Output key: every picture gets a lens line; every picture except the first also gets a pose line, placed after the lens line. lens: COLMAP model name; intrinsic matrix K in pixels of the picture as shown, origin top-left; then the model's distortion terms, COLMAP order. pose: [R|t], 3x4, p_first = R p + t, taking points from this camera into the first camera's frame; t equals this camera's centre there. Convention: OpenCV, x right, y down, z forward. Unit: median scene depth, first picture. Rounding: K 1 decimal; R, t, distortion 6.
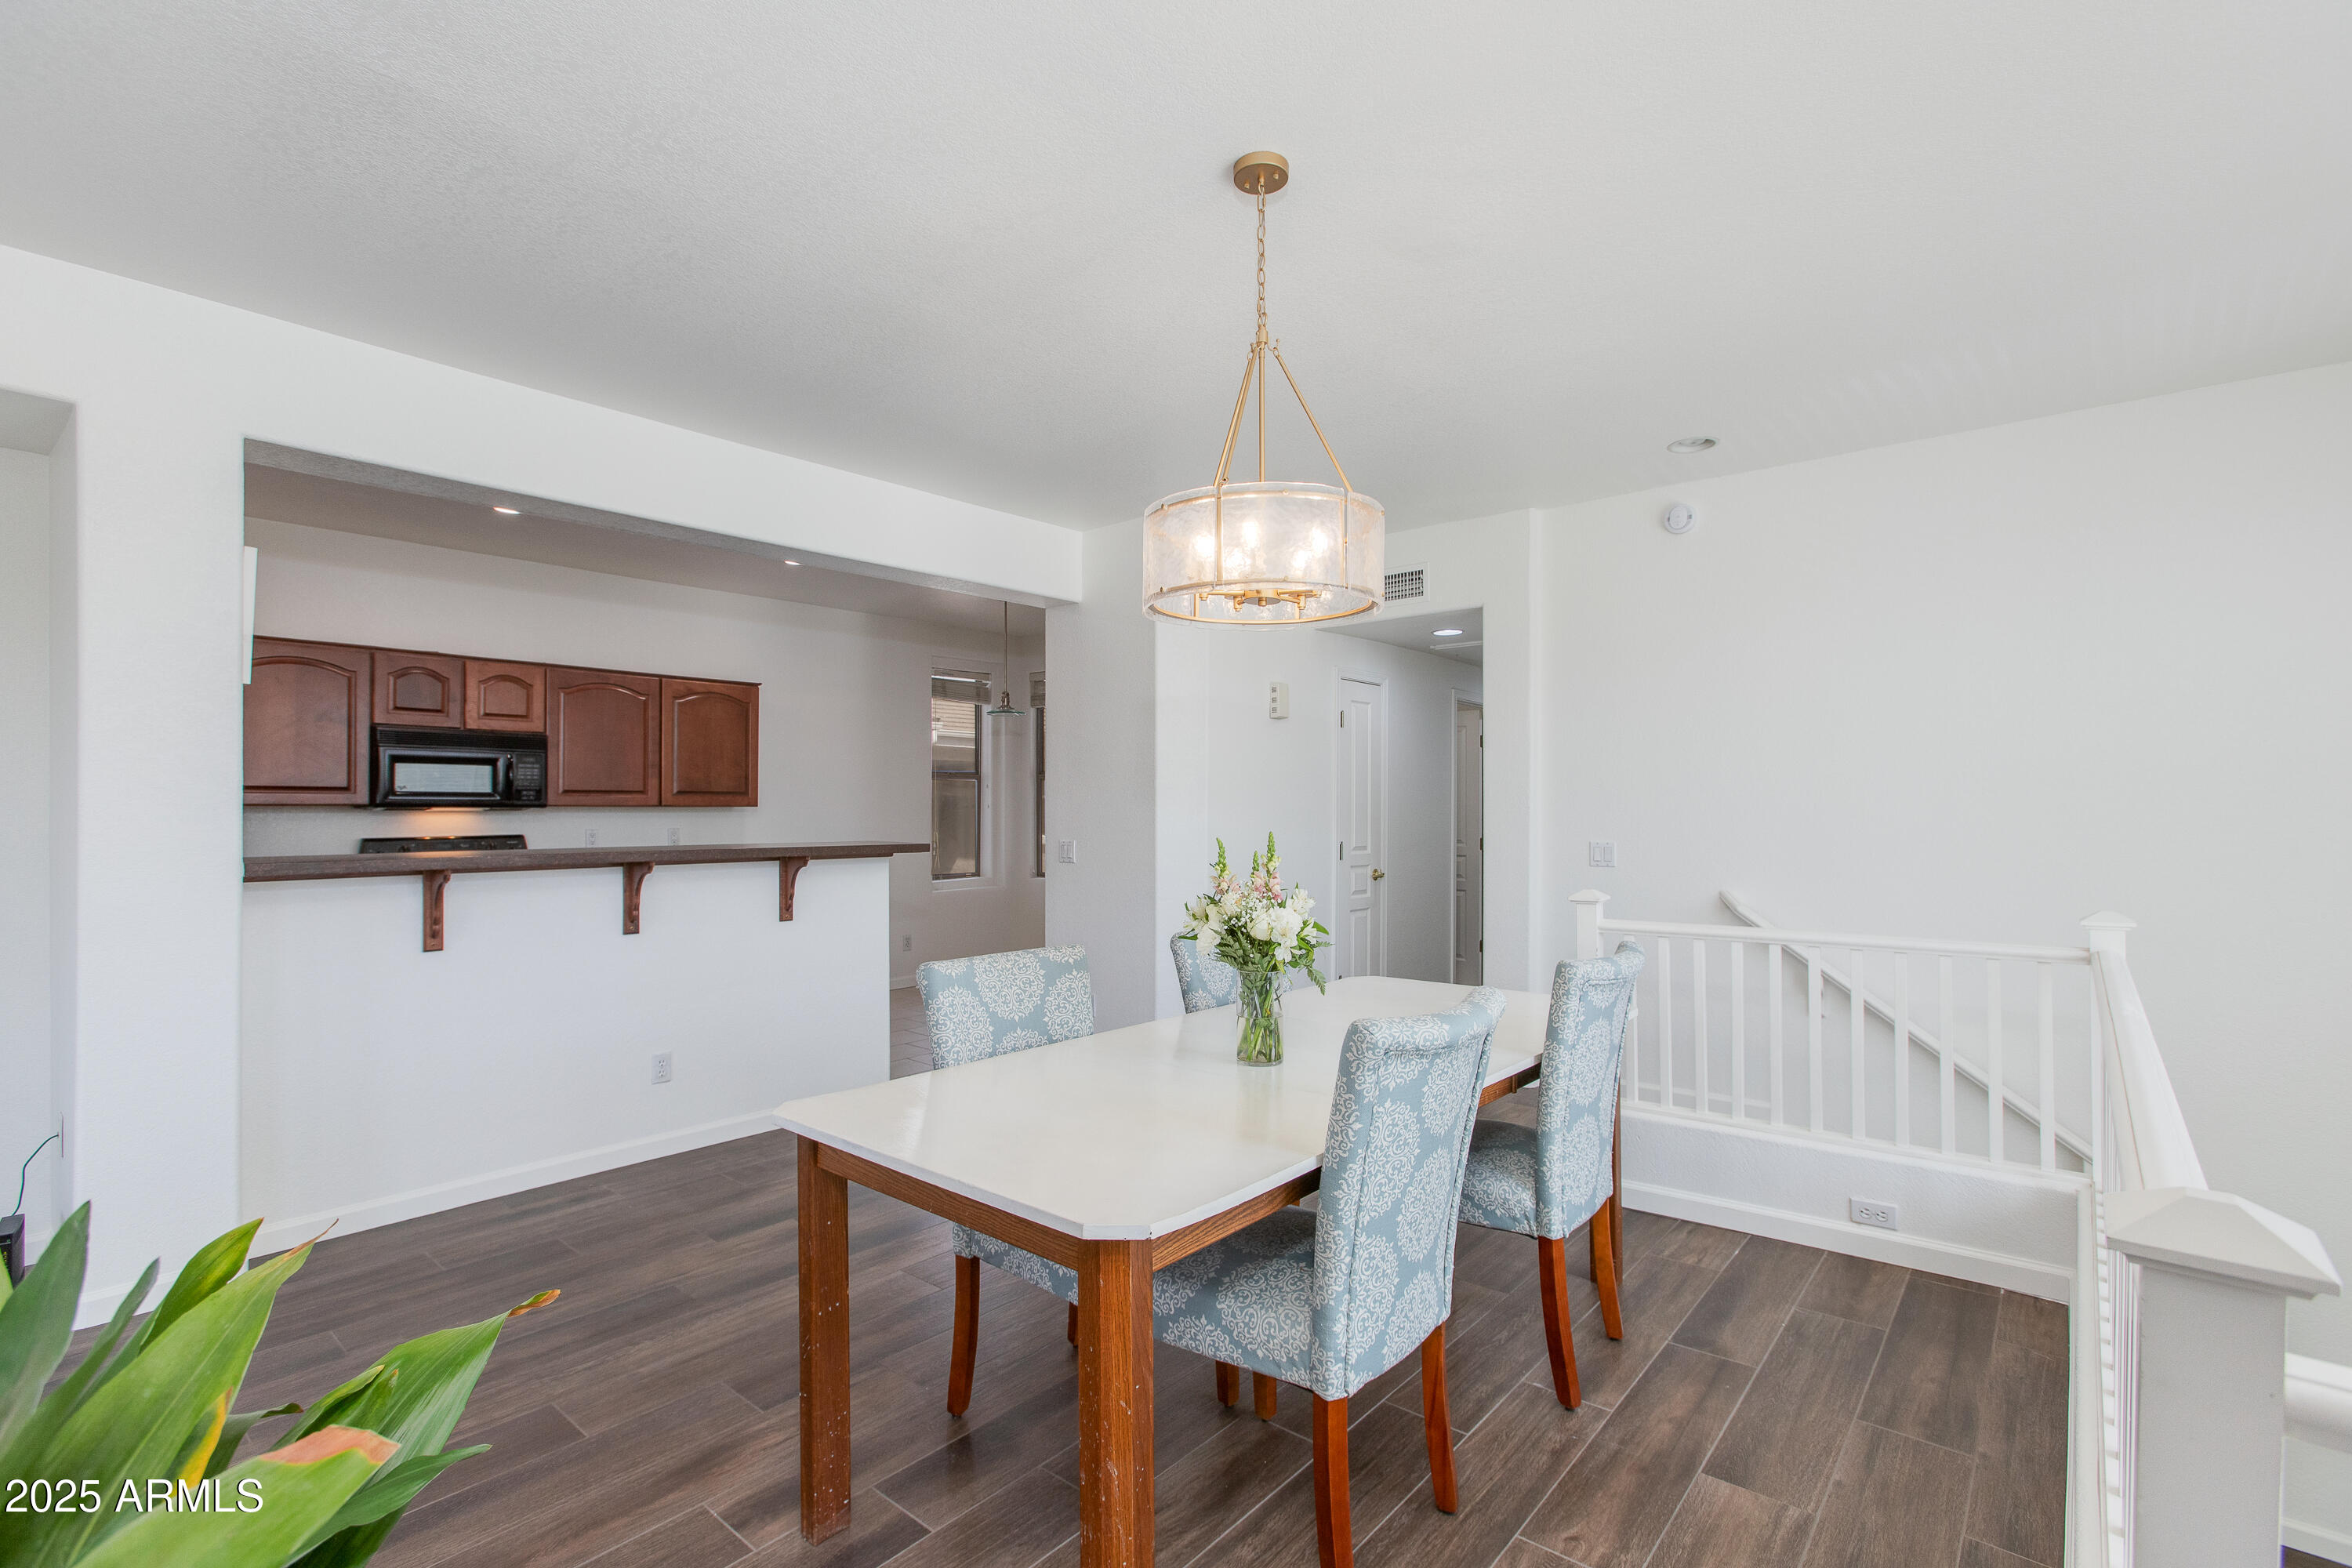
lens RADIAL K [[1076.4, 0, 1132.7], [0, 1076.4, 808.0], [0, 0, 1]] dist [-0.000048, 0.000722]
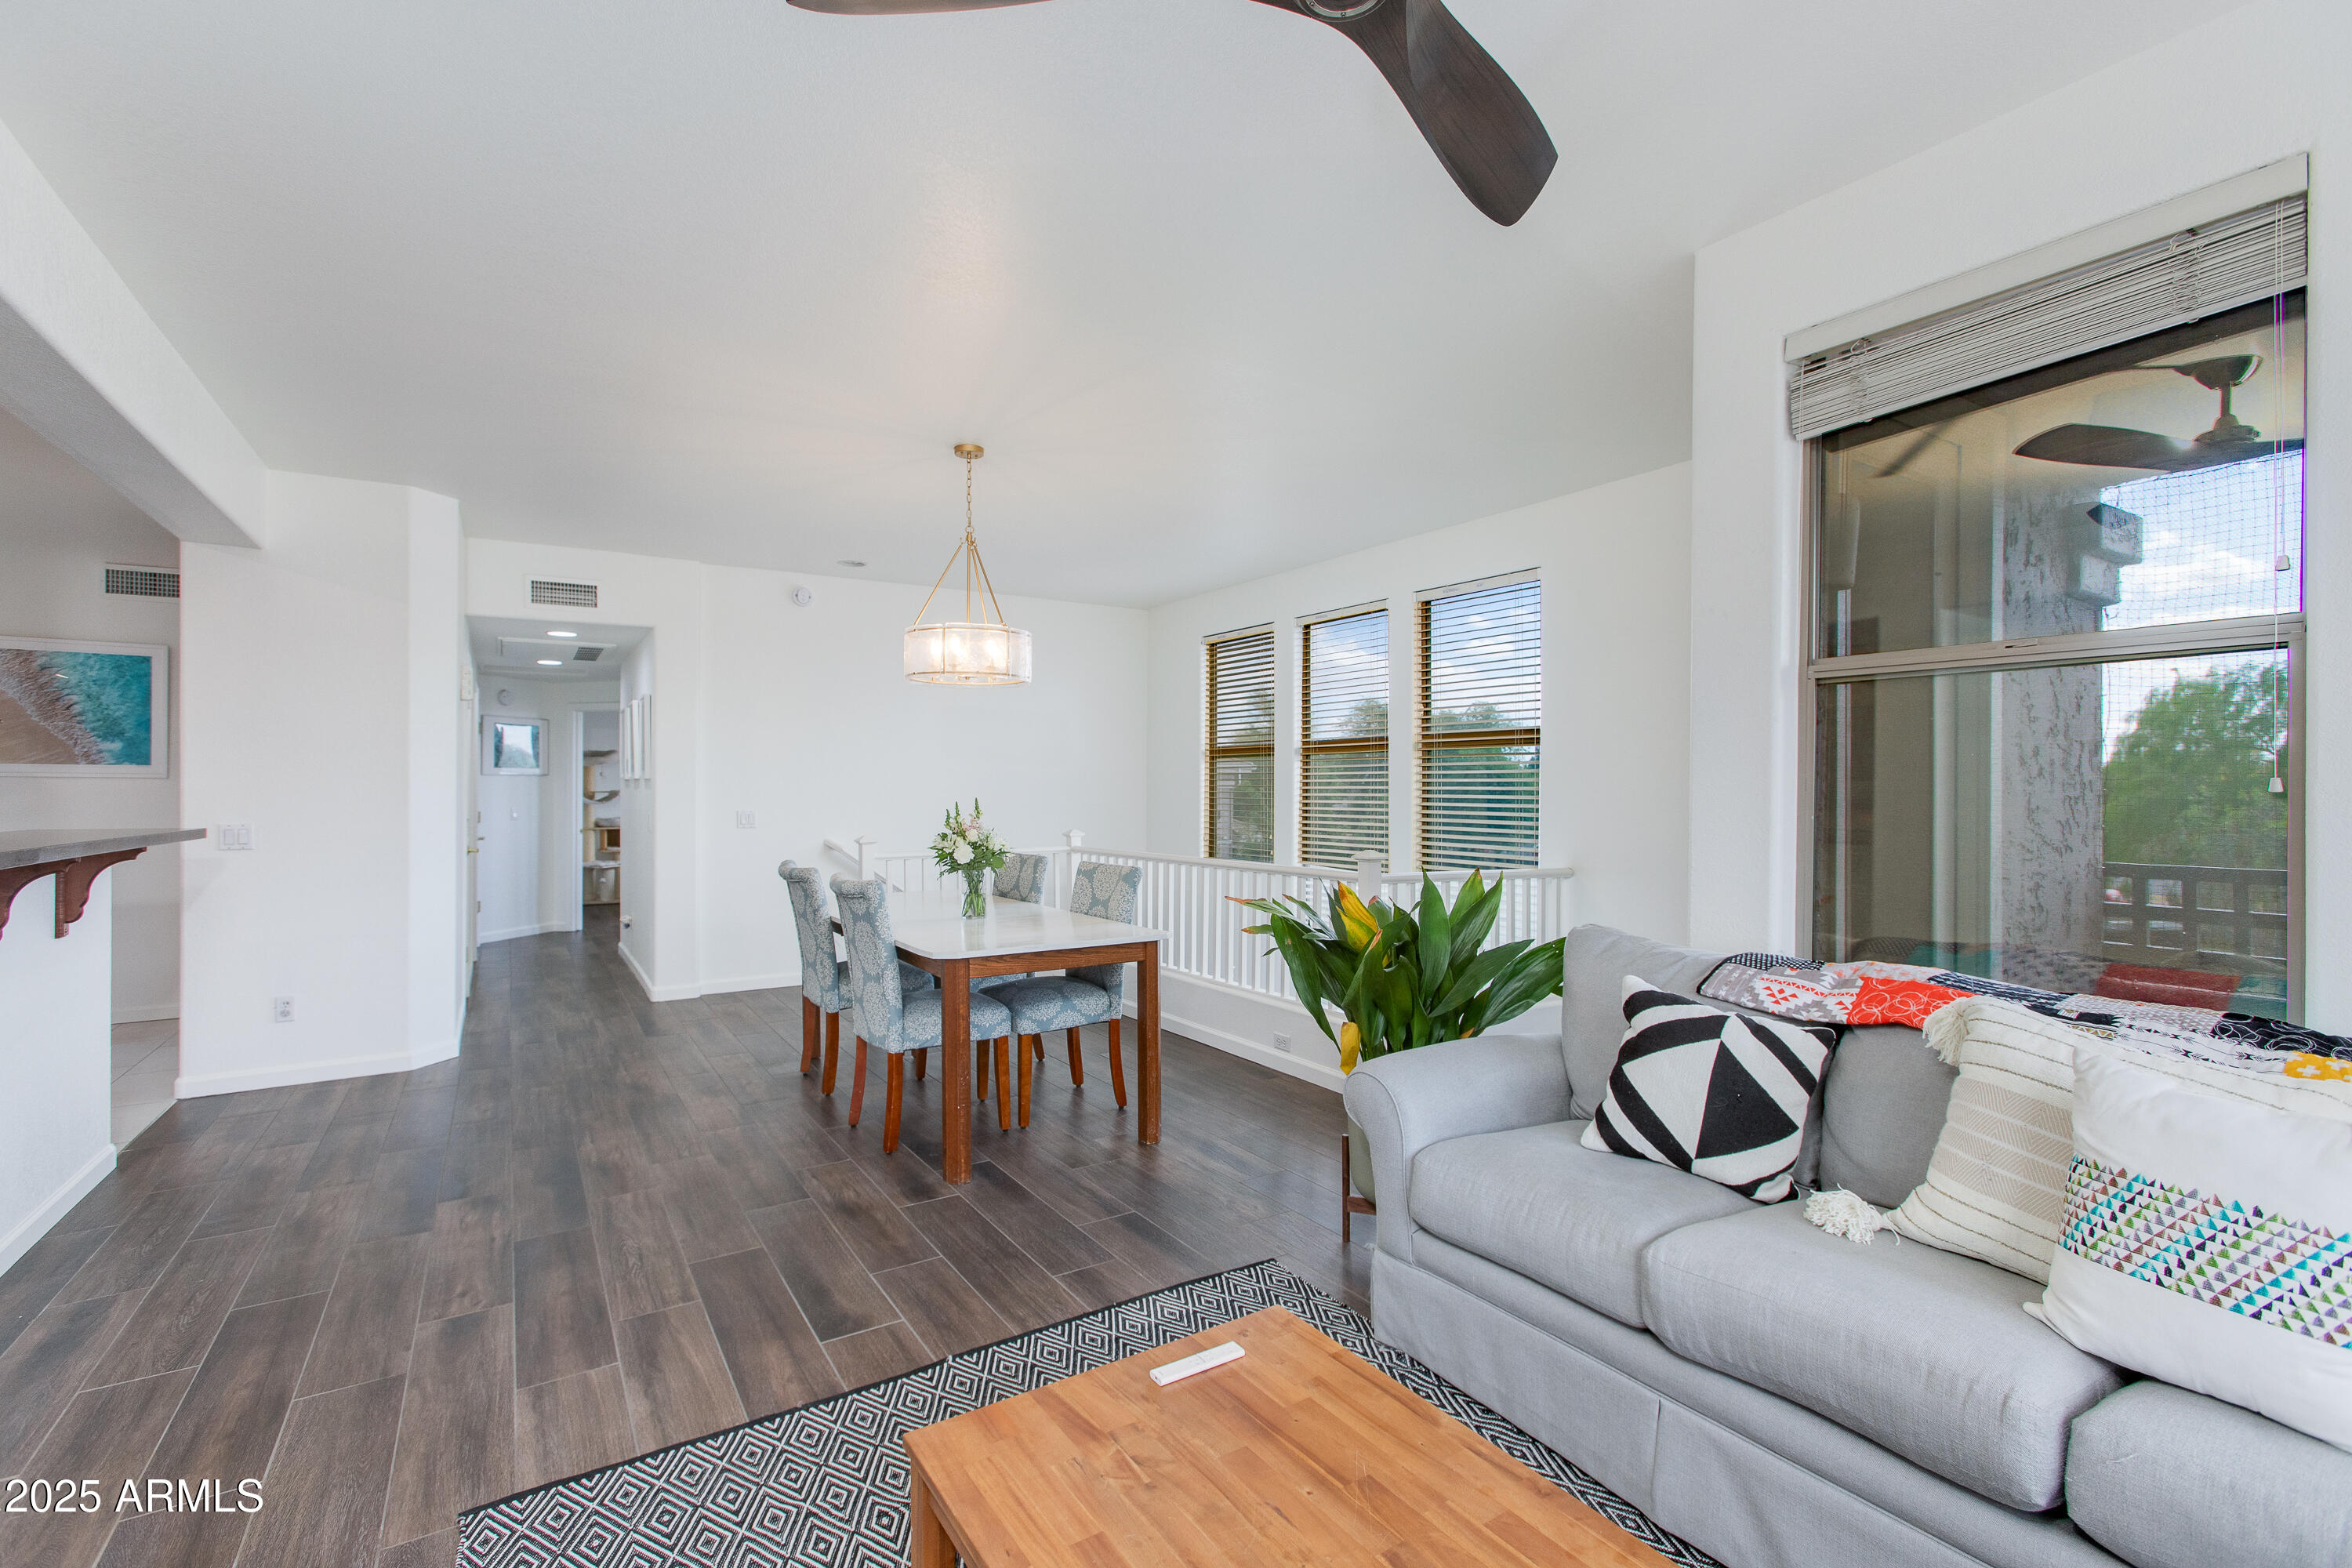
lens RADIAL K [[1076.6, 0, 1212.2], [0, 1076.6, 785.5], [0, 0, 1]] dist [-0.001371, -0.000261]
pose [[0.260147, 0.001025, 0.965568, -1.220525], [0.002628, 0.999995, -0.001770, 0.003479], [-0.965565, 0.002998, 0.260143, 0.068583]]
